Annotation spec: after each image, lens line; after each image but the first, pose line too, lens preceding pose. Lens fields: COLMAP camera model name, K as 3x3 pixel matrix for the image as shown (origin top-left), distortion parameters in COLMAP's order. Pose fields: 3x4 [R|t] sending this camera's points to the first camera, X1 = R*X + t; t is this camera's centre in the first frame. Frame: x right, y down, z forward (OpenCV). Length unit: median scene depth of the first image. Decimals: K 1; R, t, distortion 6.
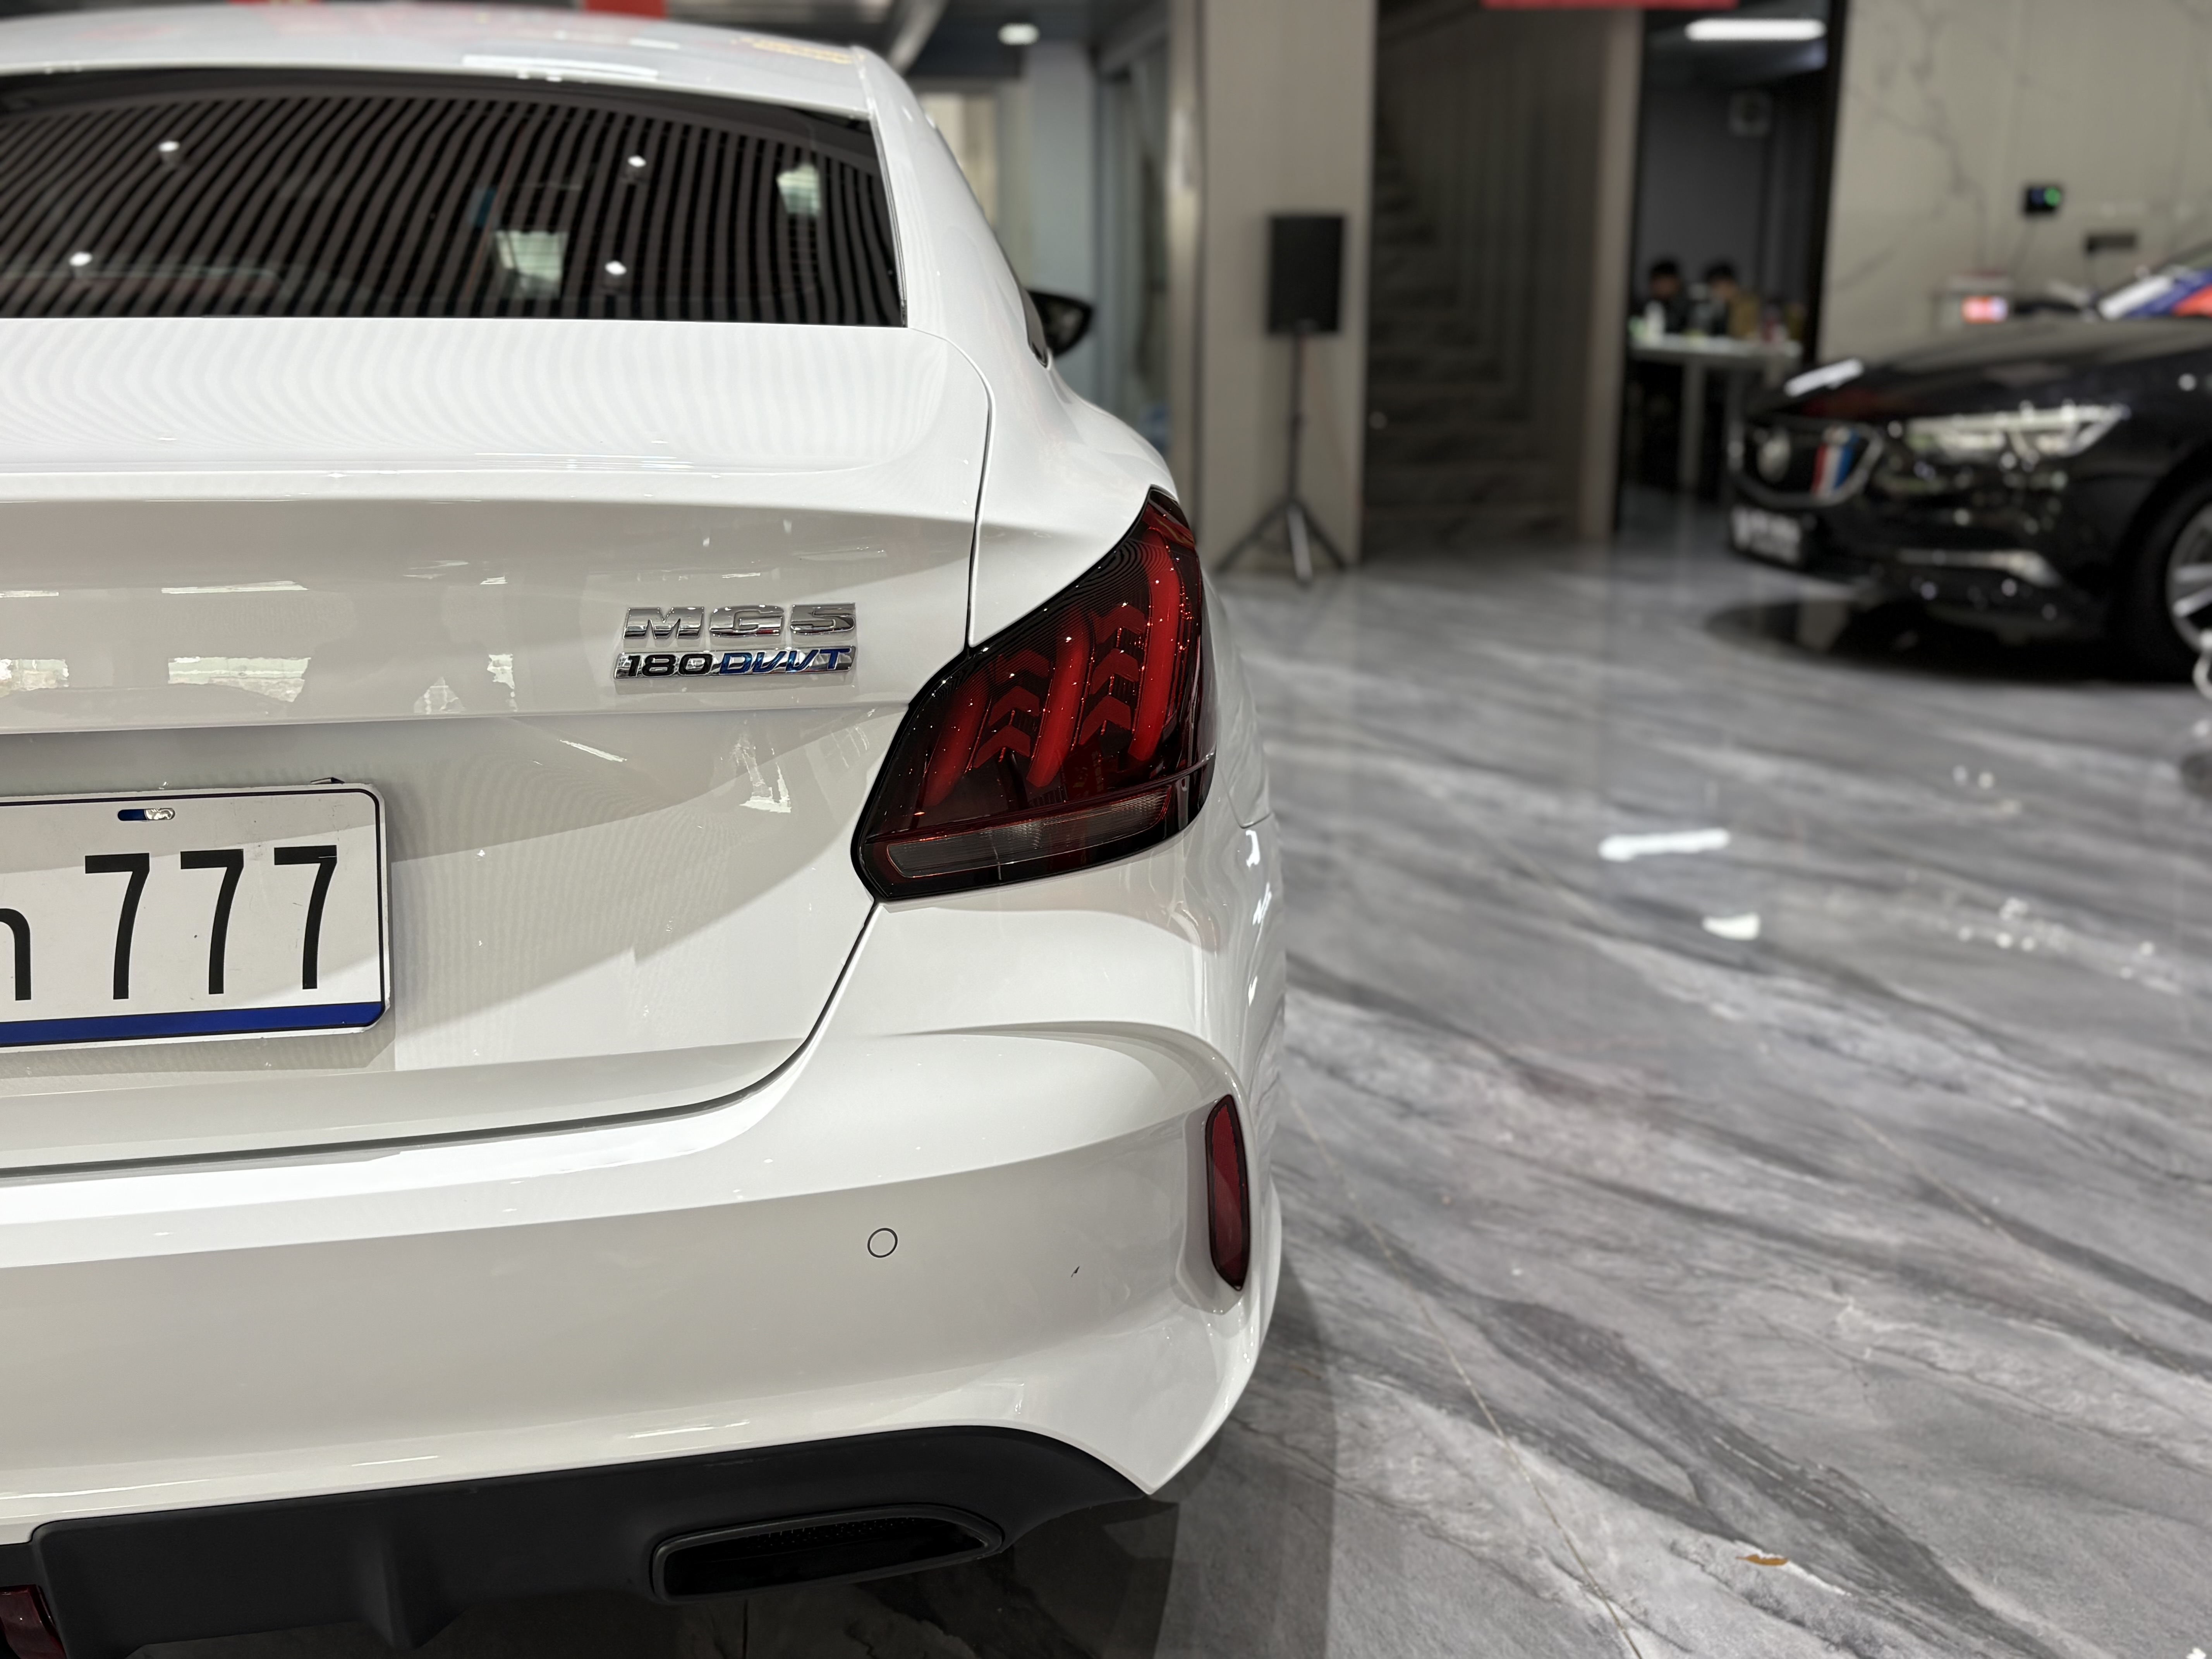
lens RADIAL K [[2112.8, 0, 1106.0], [0, 2112.8, 829.5], [0, 0, 1]] dist [0.003576, -0.013667]
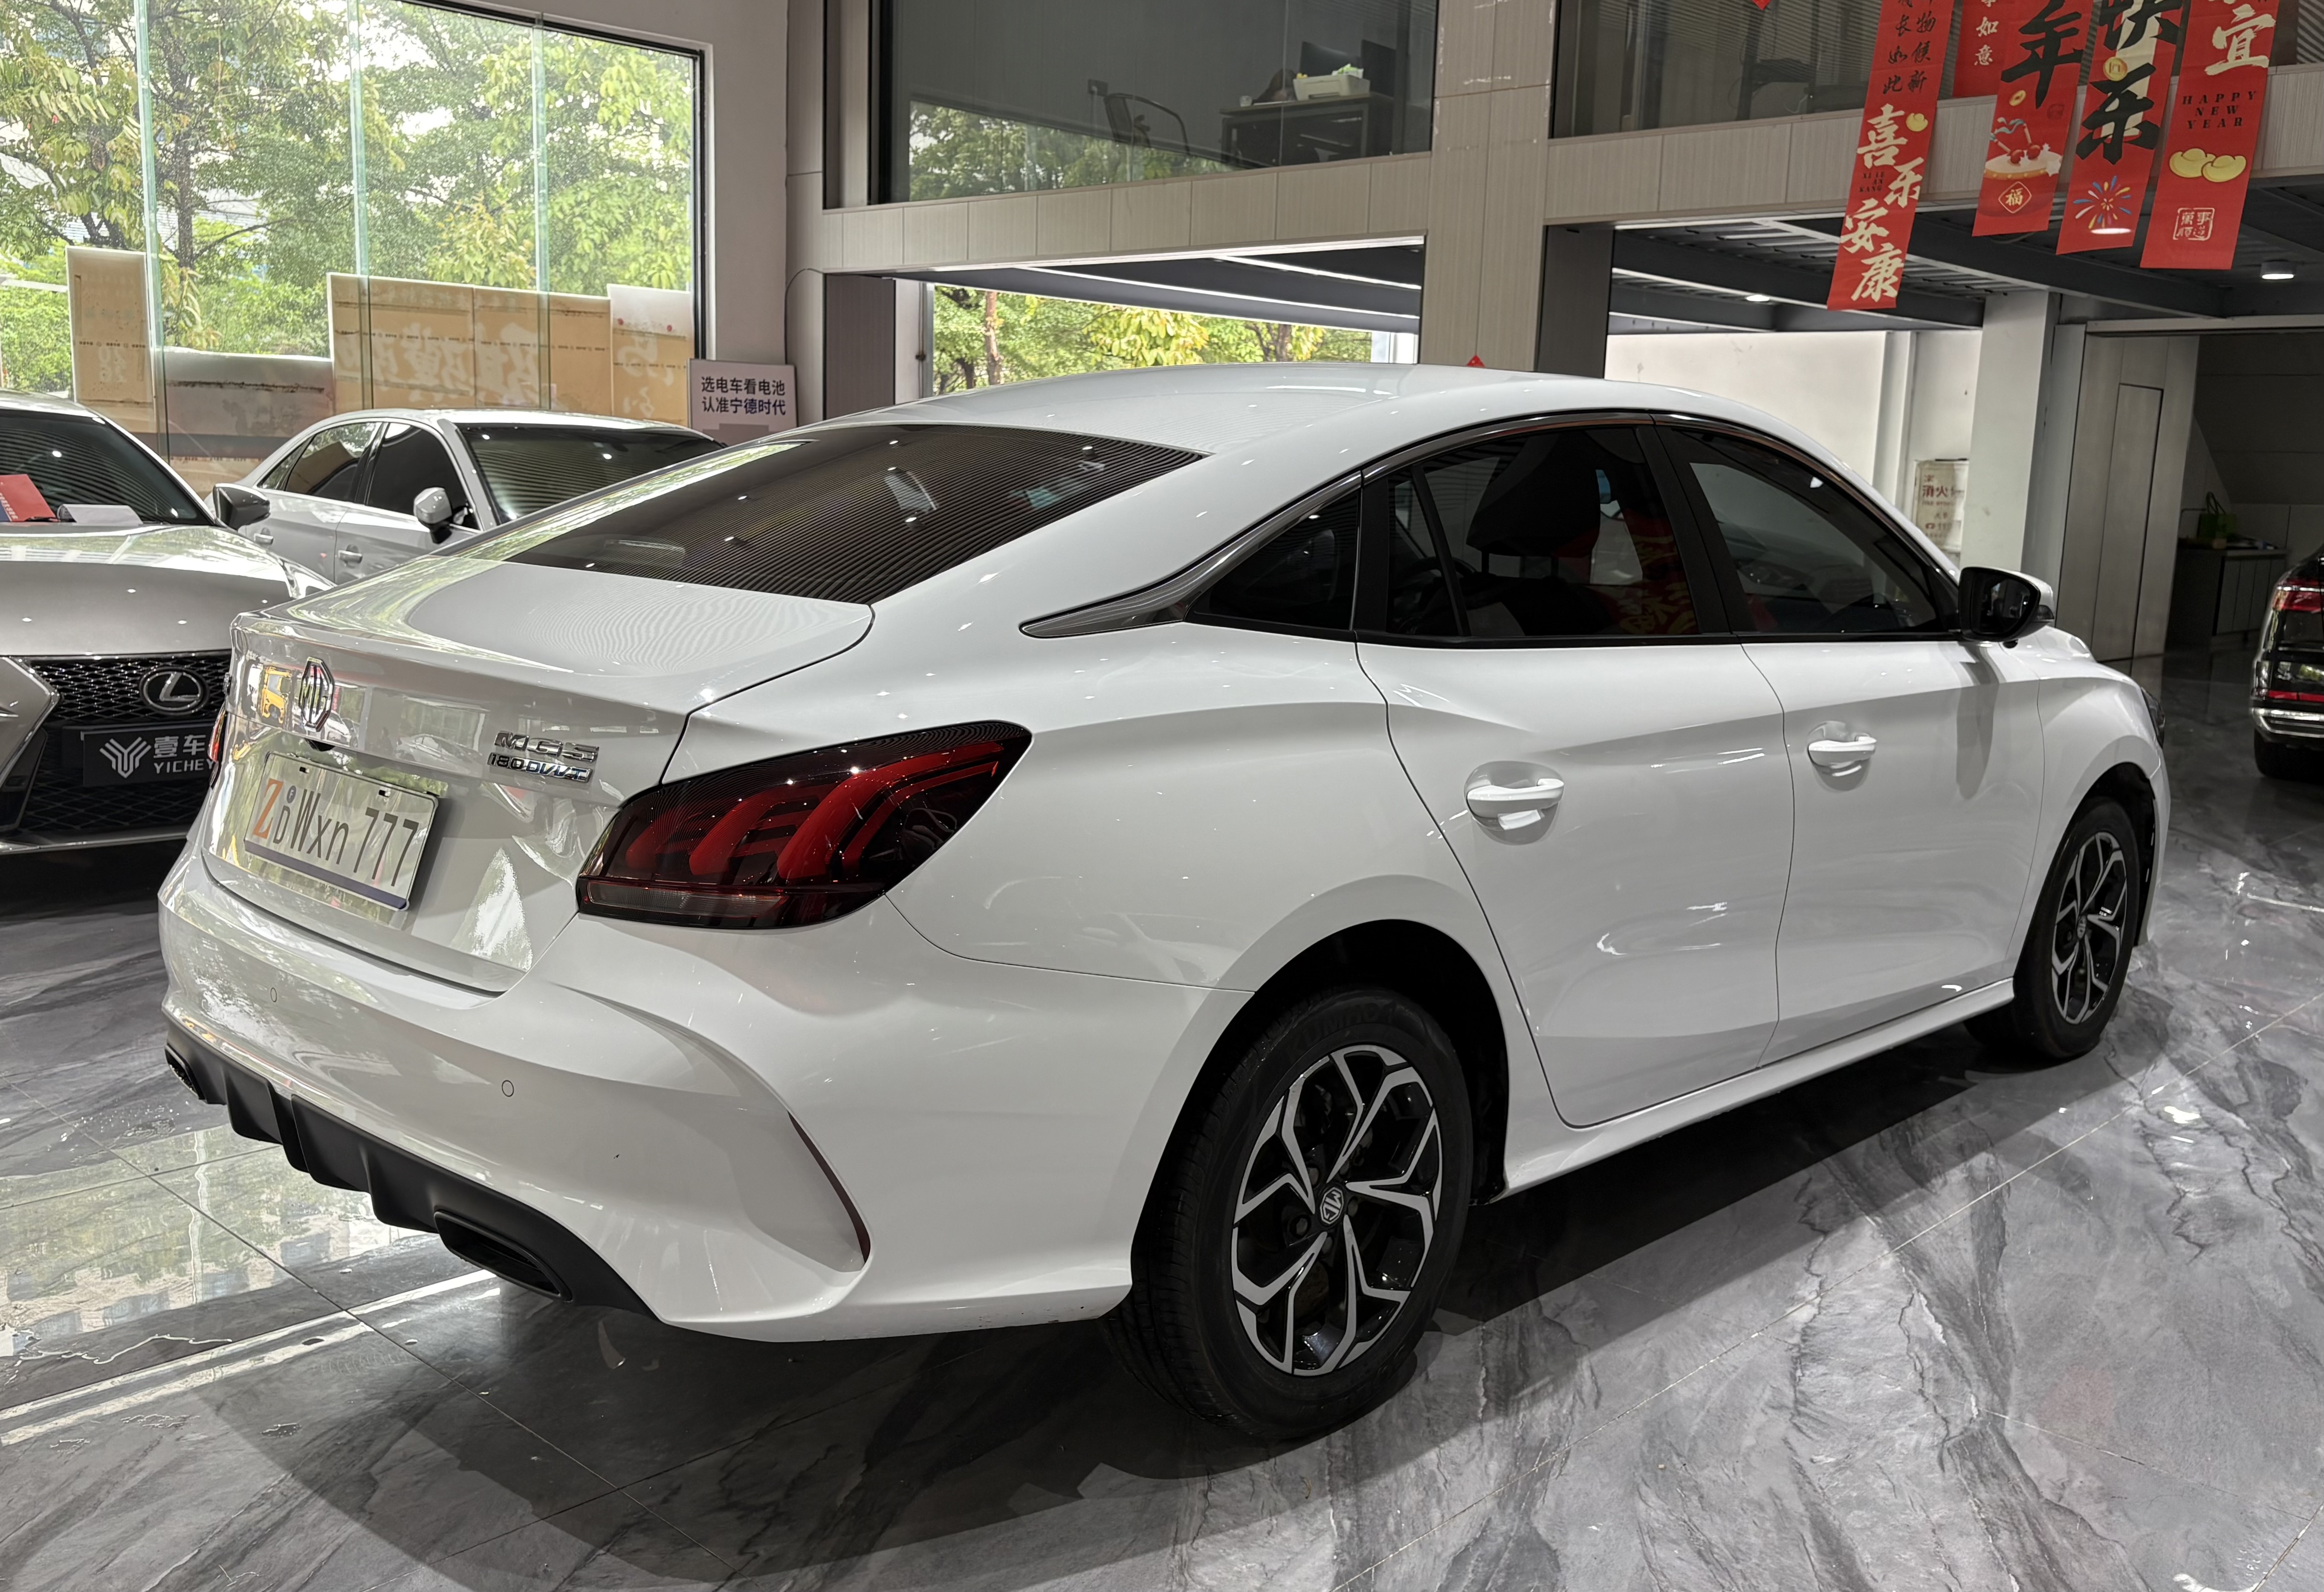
lens RADIAL K [[2038.1, 0, 1162.0], [0, 2038.1, 796.0], [0, 0, 1]] dist [0.001489, 0.017482]
pose [[0.606885, 0.158079, -0.778910, 1.011412], [-0.237423, 0.971330, 0.012143, -0.132510], [0.758499, 0.177562, 0.627018, 0.178949]]
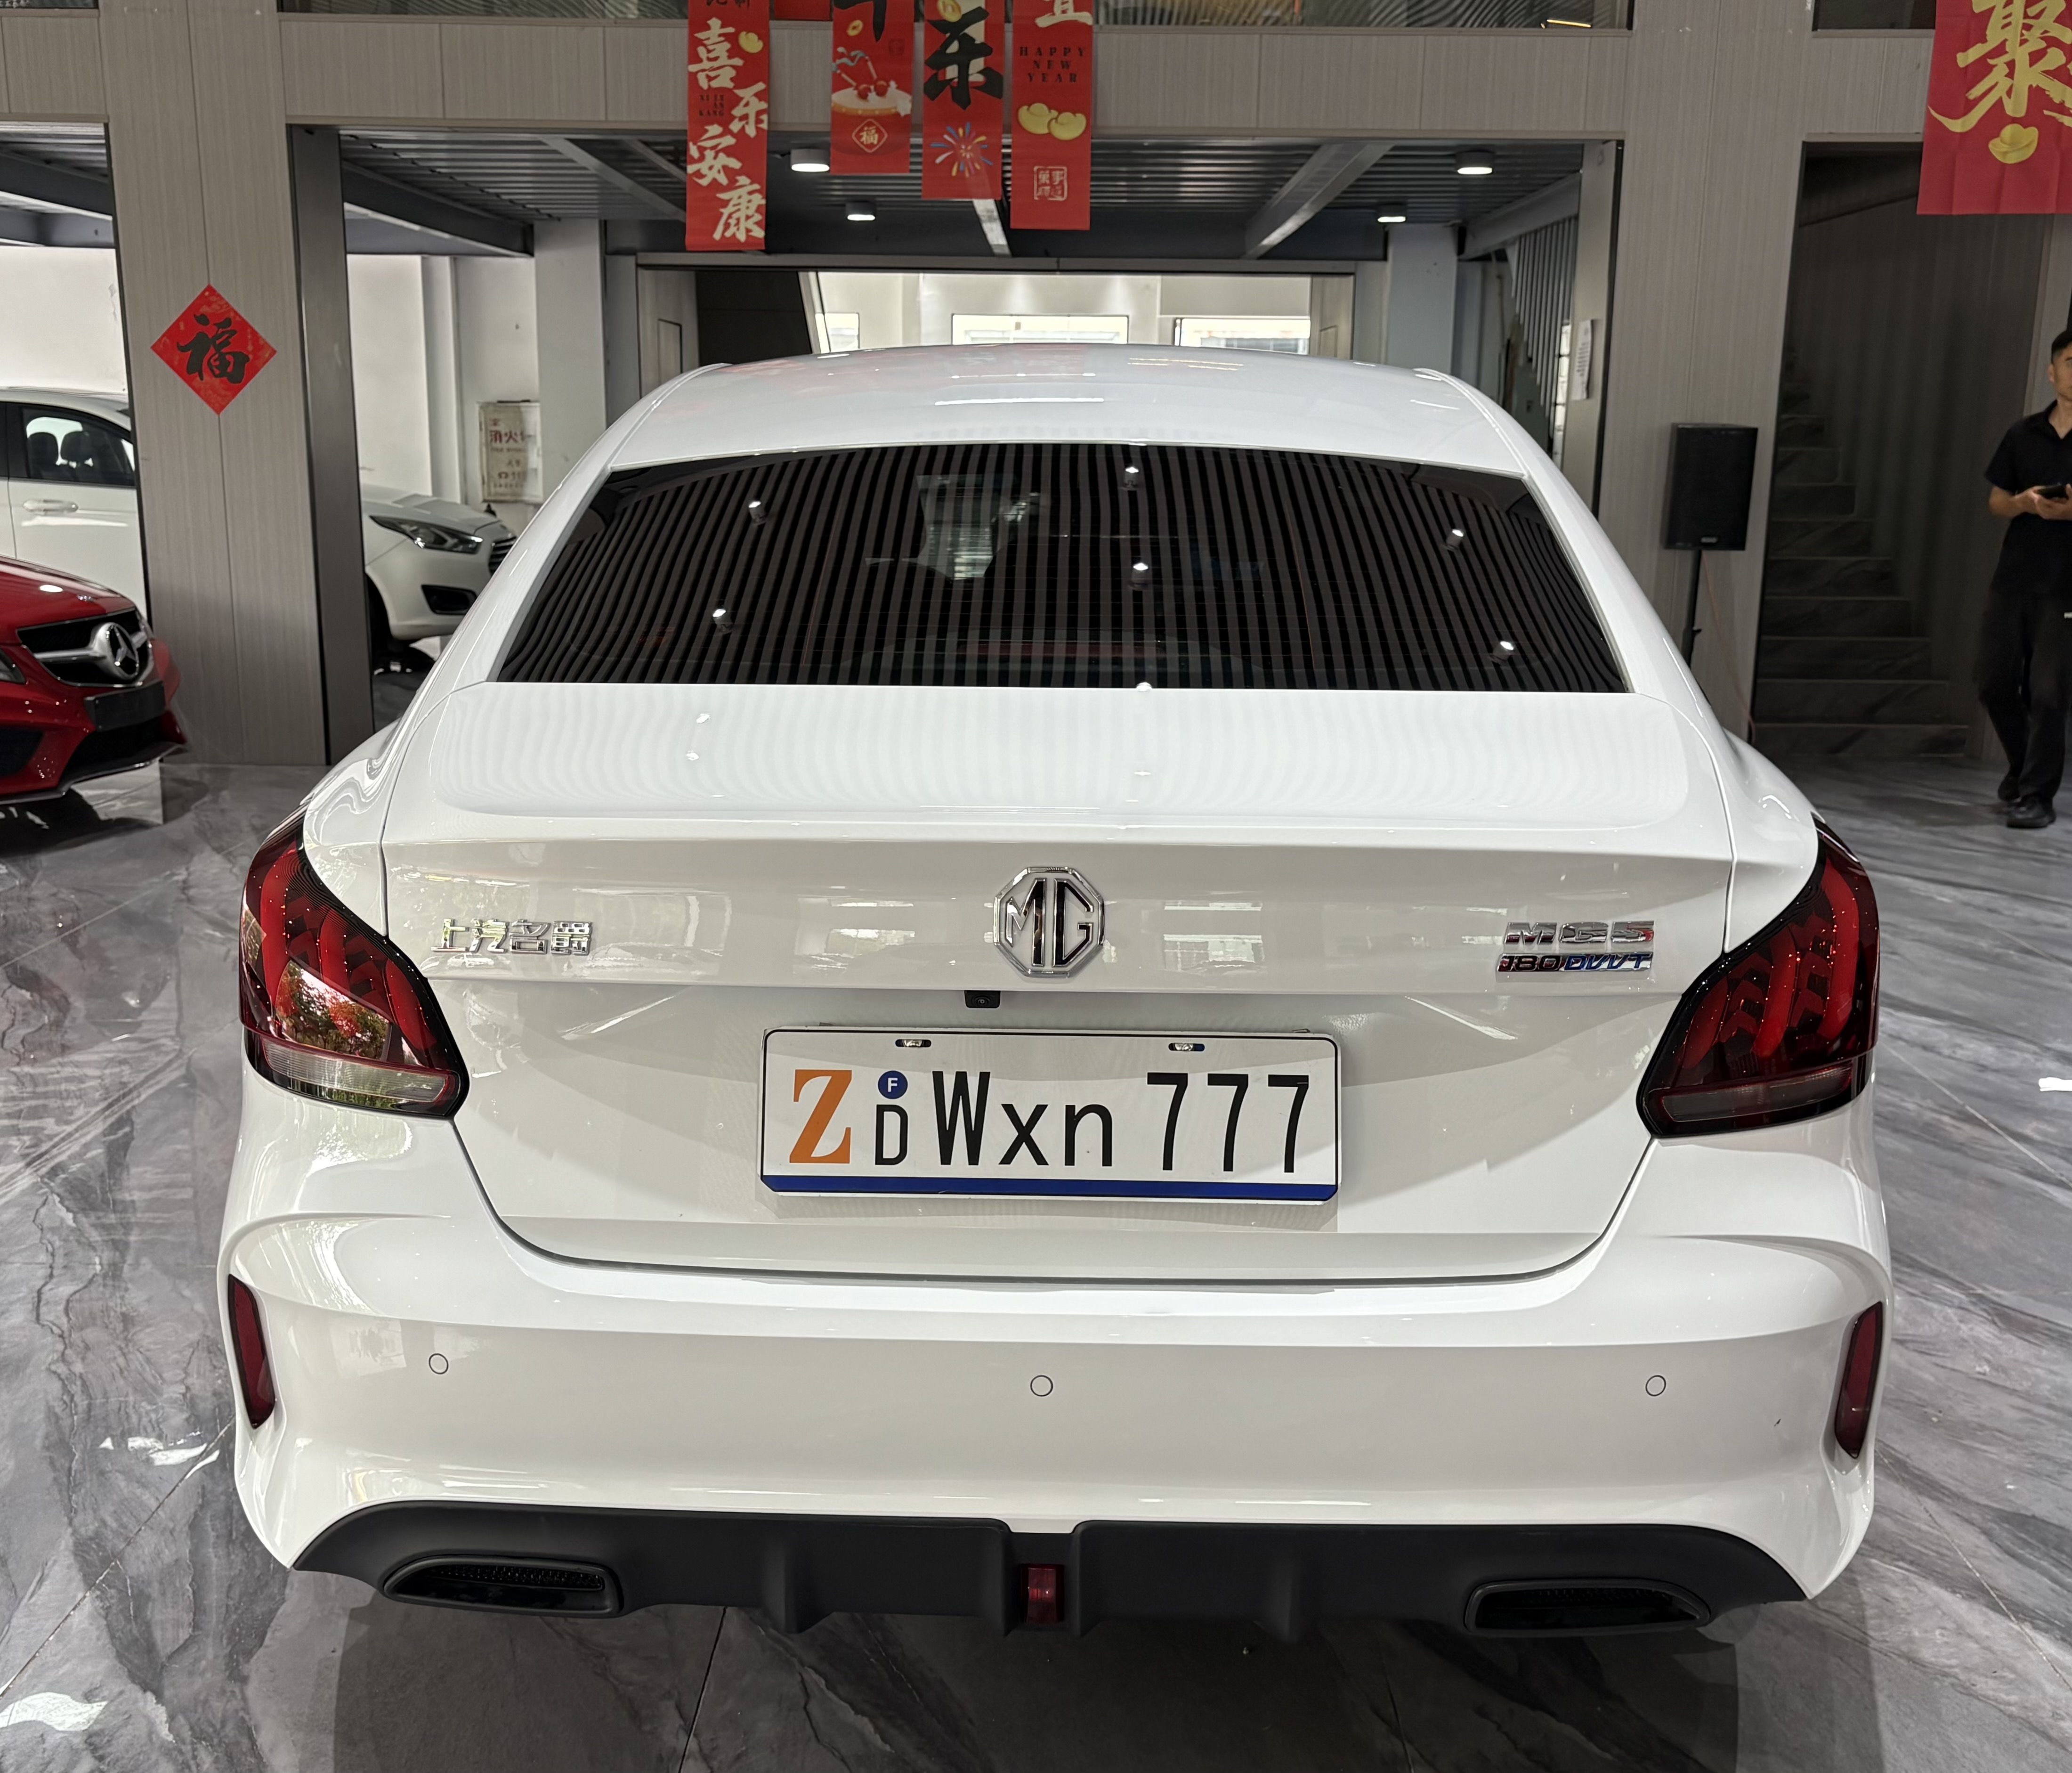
lens RADIAL K [[2244.4, 0, 1040.5], [0, 2244.4, 965.0], [0, 0, 1]] dist [0.023838, 0.026206]
pose [[0.987198, 0.058813, -0.148263, -0.193151], [-0.061896, 0.997950, -0.016262, -0.019300], [0.147003, 0.025230, 0.988814, -0.339379]]
